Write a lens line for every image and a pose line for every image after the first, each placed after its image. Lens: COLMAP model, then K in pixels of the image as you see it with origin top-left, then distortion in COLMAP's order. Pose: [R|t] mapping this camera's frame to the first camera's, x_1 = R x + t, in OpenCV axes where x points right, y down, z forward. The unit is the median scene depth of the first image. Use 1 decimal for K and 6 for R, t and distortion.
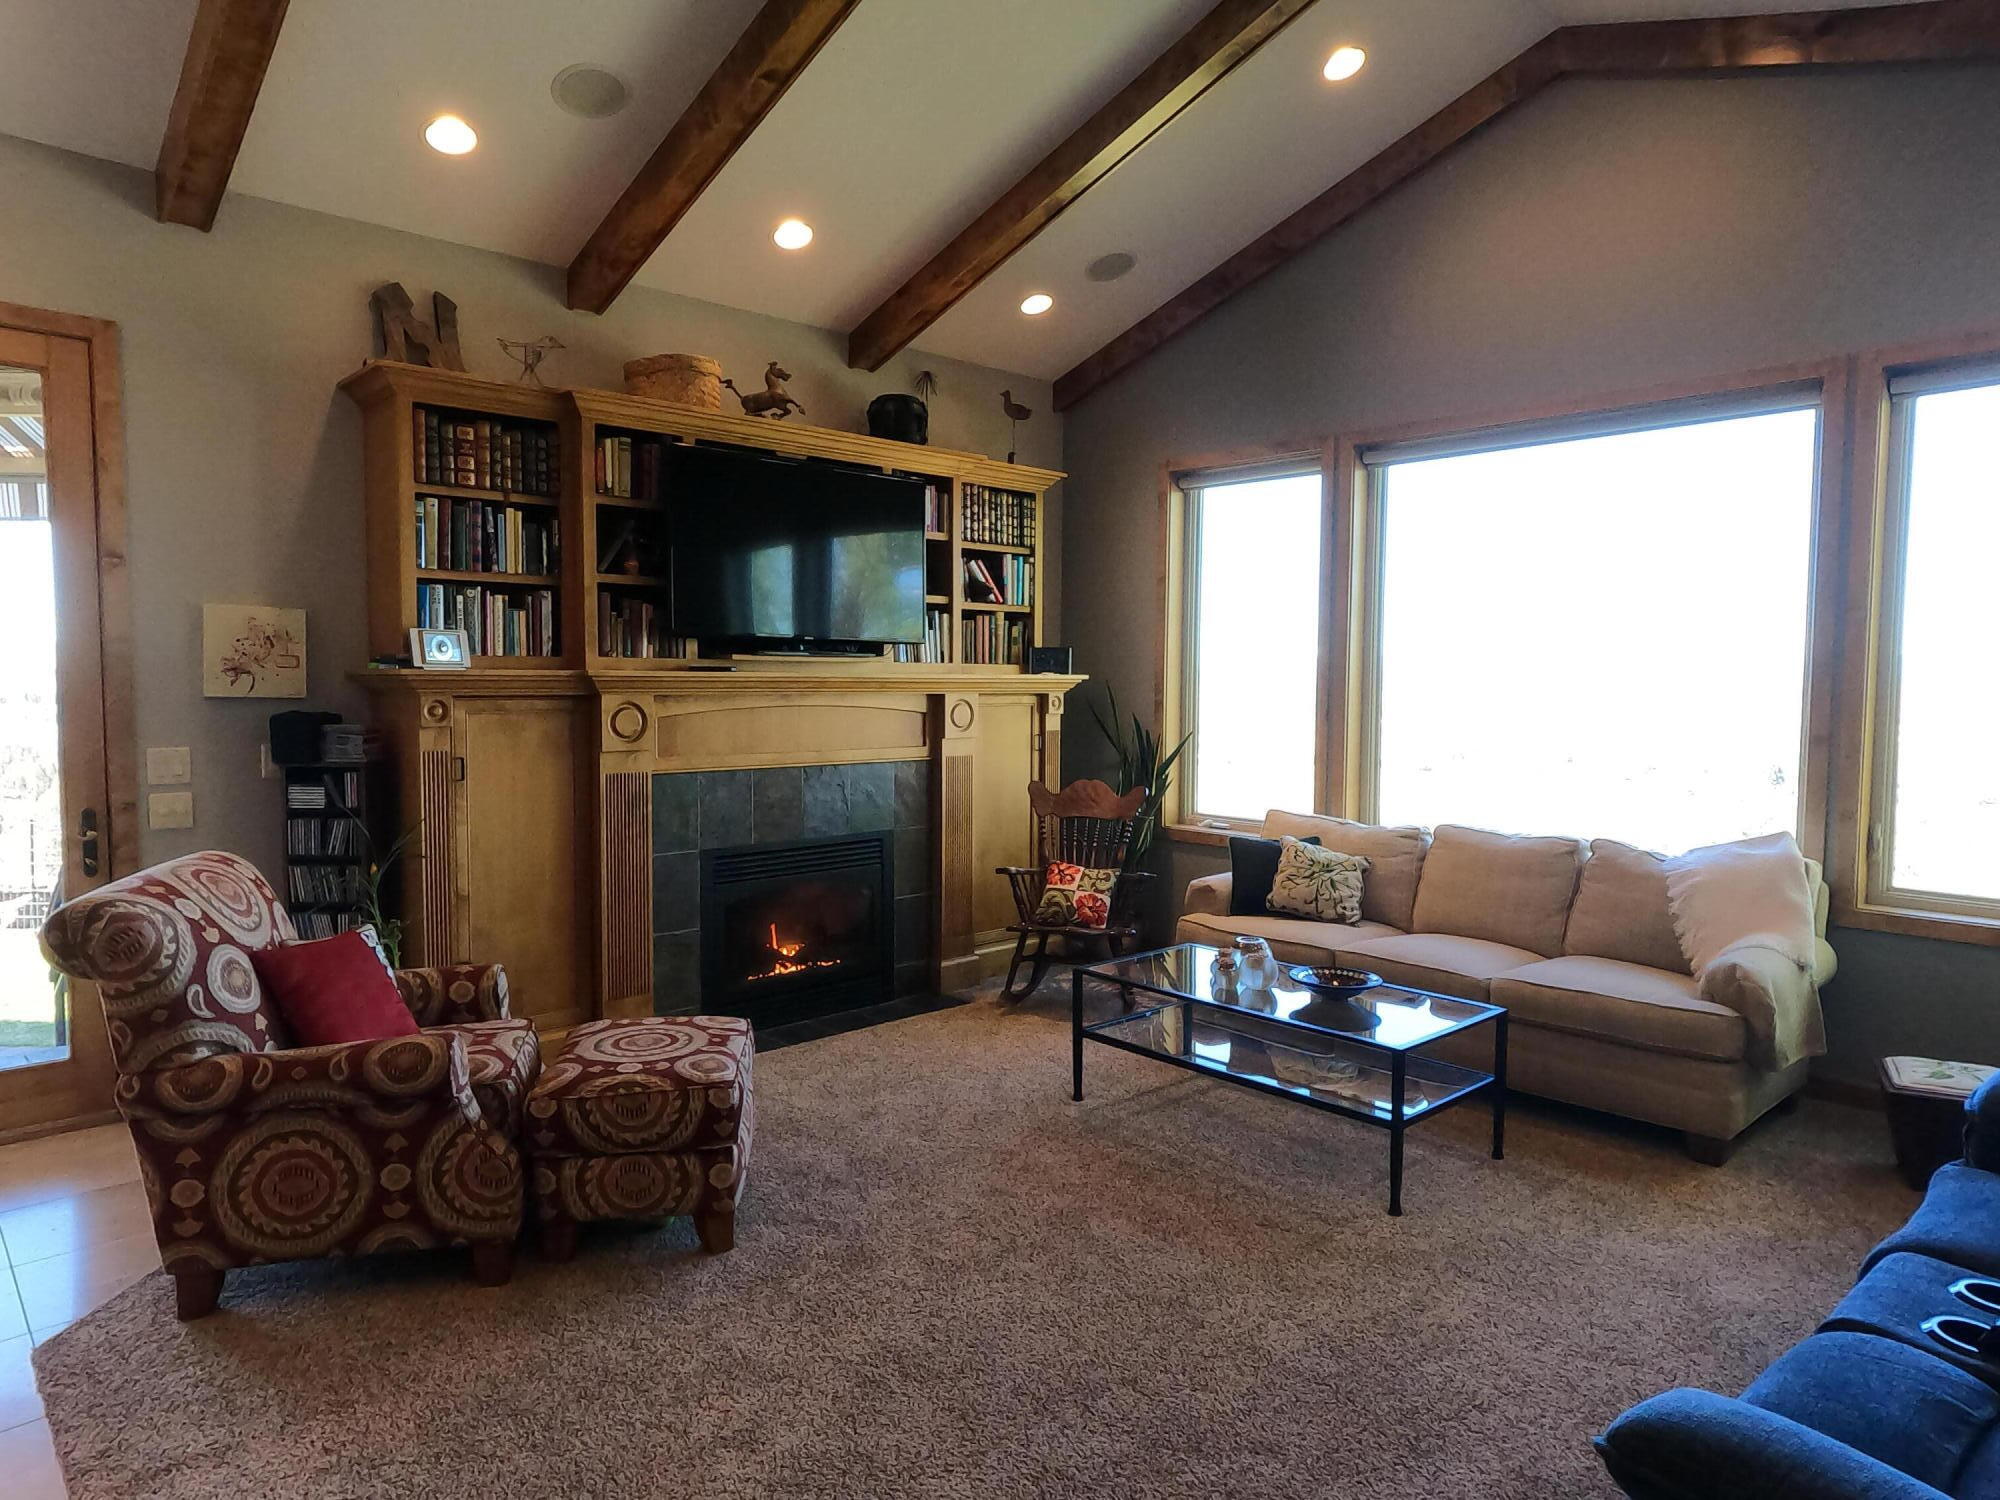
lens RADIAL K [[1267.1, 0, 1000.0], [0, 1267.1, 750.0], [0, 0, 1]] dist [0.061744, -0.047514]
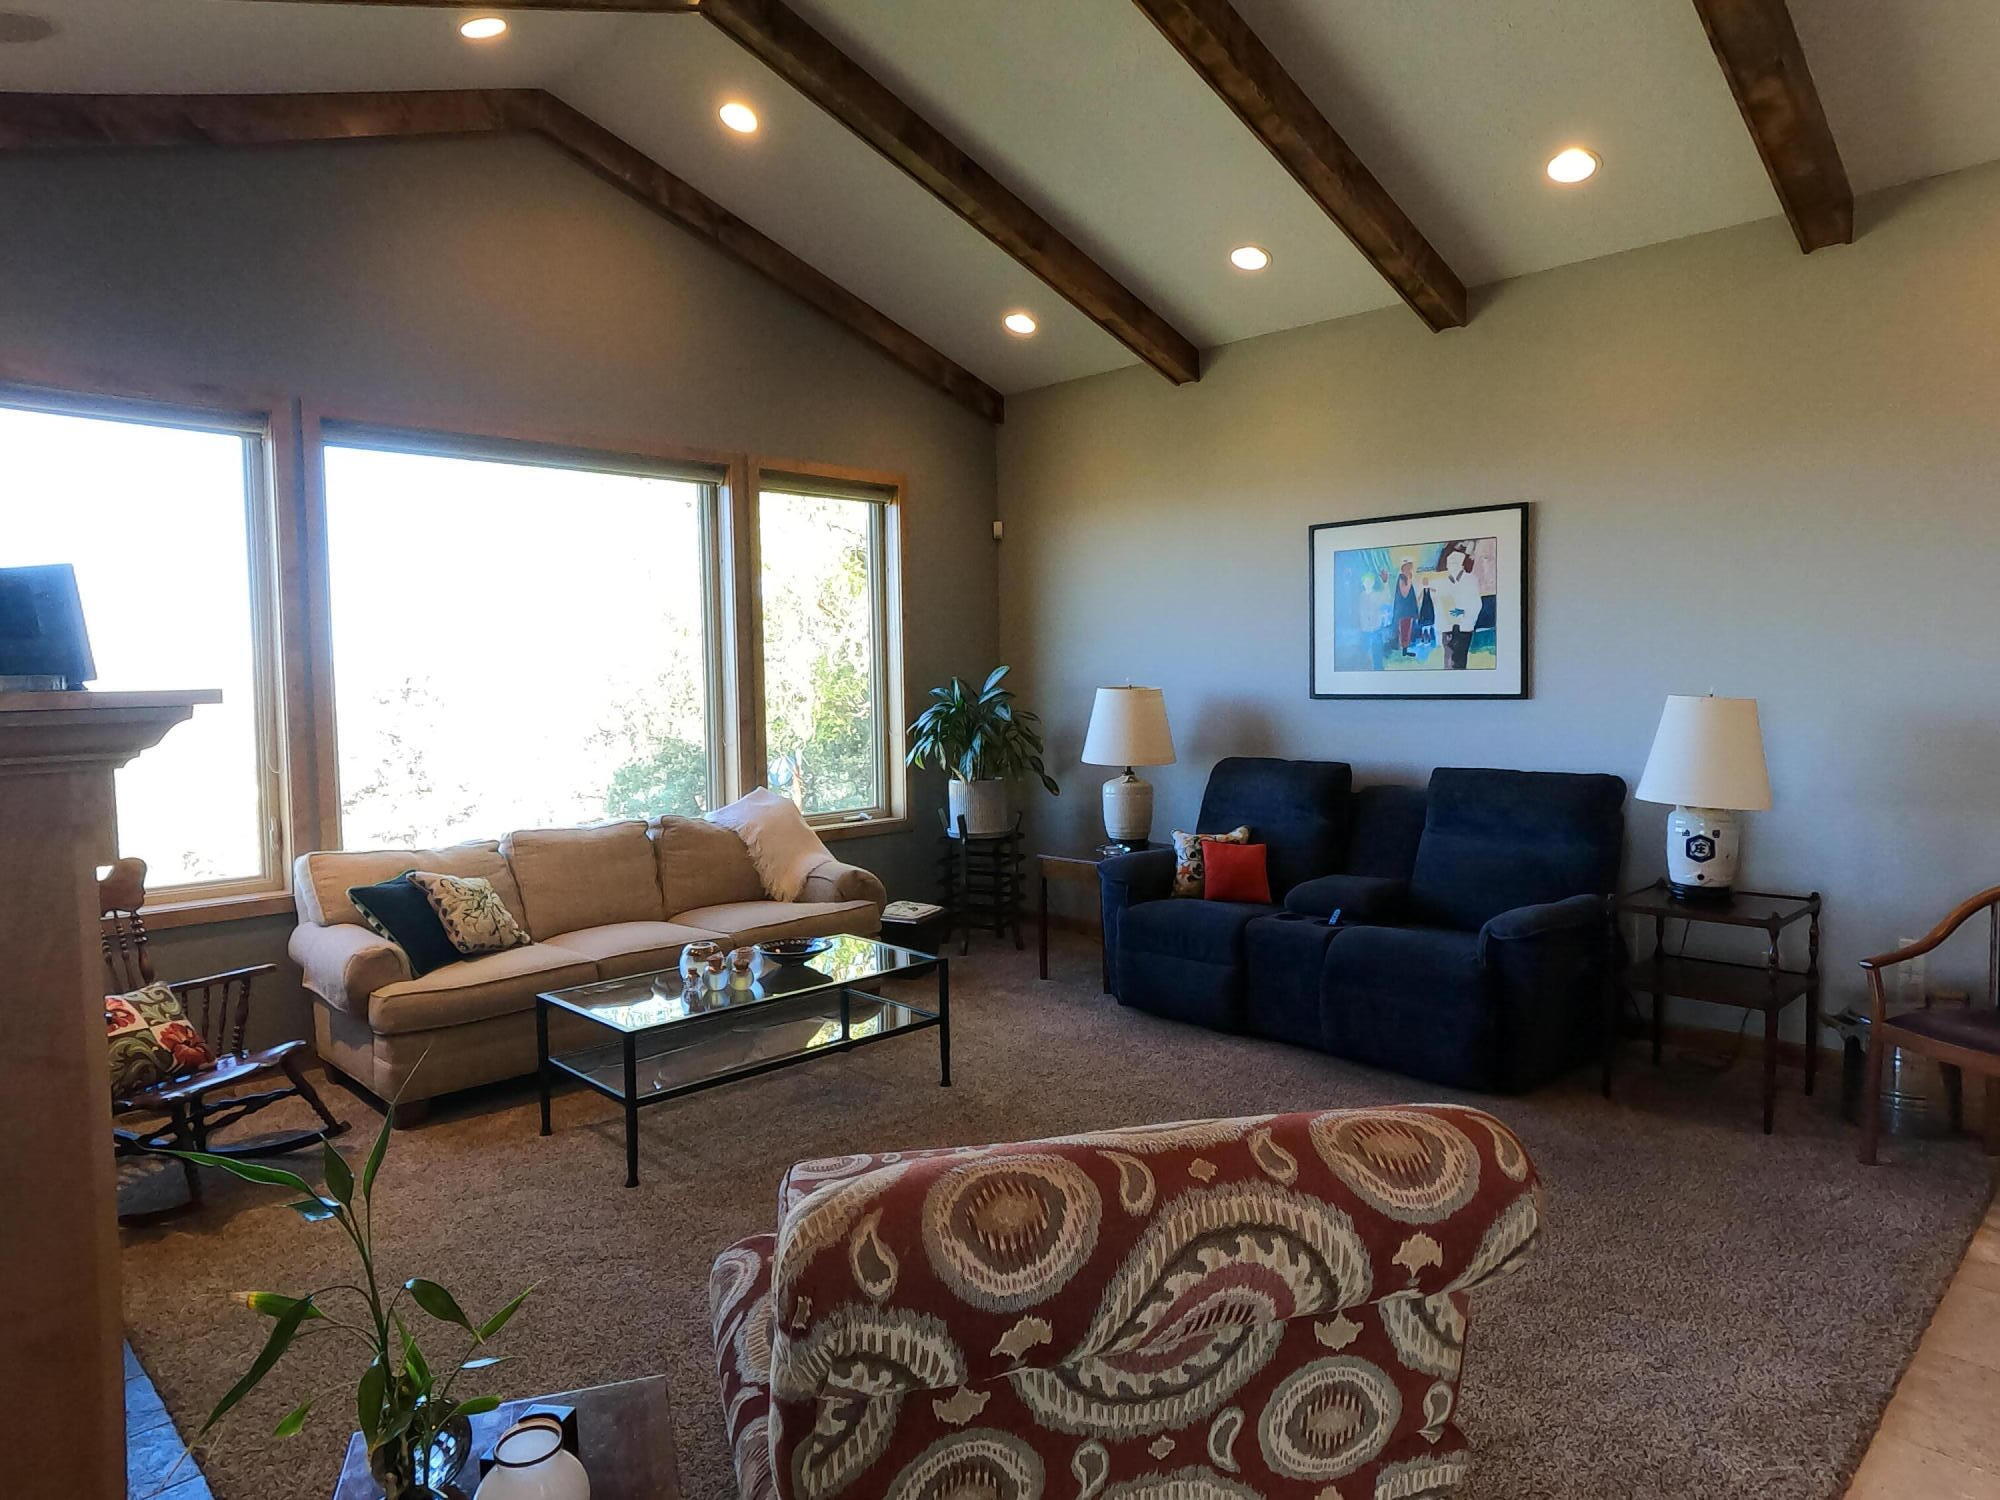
lens RADIAL K [[1267.1, 0, 1000.0], [0, 1267.1, 750.0], [0, 0, 1]] dist [0.061744, -0.047514]
pose [[-0.020636, -0.063390, 0.997775, -0.568679], [0.082500, 0.994476, 0.064887, -0.033913], [-0.996377, 0.083656, -0.015292, 0.549693]]
